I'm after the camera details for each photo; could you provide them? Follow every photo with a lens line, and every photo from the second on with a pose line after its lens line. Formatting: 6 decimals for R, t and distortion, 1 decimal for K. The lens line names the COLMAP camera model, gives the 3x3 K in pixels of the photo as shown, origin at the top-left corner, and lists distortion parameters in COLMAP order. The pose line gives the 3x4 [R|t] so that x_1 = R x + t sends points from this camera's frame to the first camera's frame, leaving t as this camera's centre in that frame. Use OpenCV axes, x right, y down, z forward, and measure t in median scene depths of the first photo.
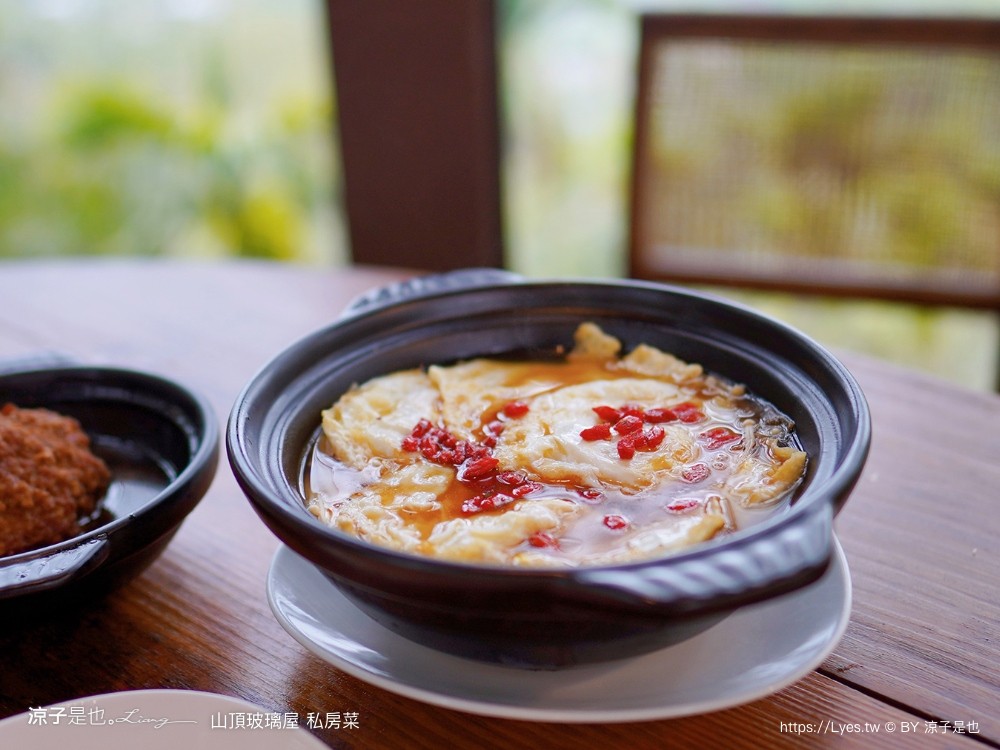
lens RADIAL K [[1171.7, 0, 500.0], [0, 1171.7, 375.0], [0, 0, 1]] dist [-0.004549, 0.003832]
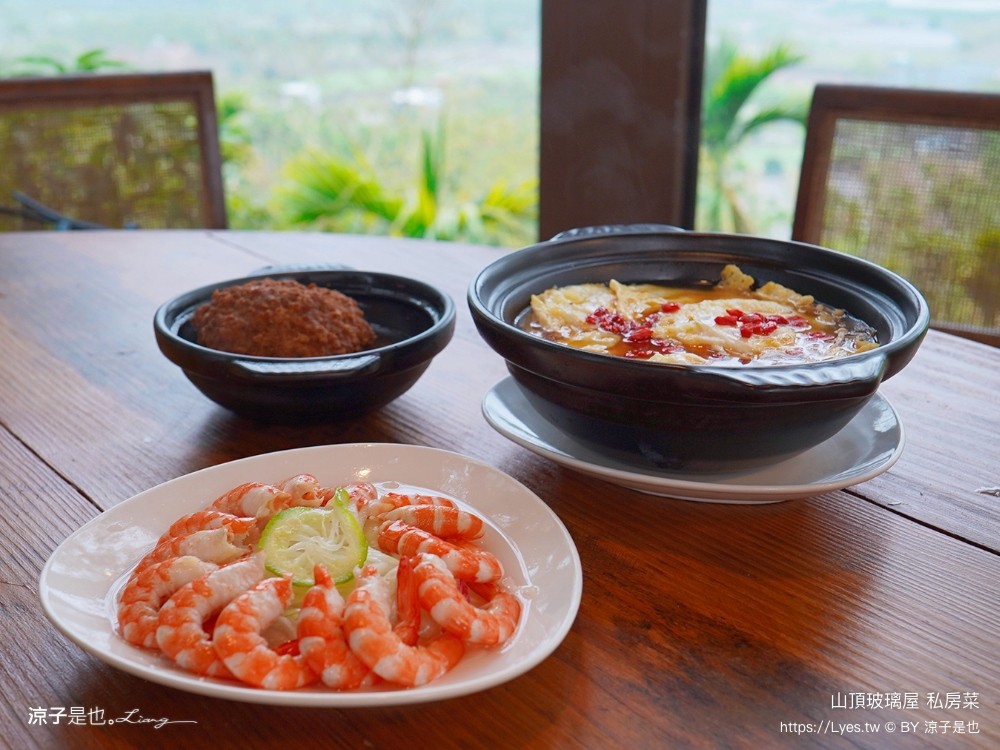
lens RADIAL K [[1130.1, 0, 500.0], [0, 1130.1, 375.0], [0, 0, 1]] dist [-0.016329, -0.016095]
pose [[0.982776, 0.096405, -0.157659, 0.034082], [-0.108216, 0.991791, -0.068111, 0.220860], [0.149799, 0.084000, 0.985142, -0.333447]]
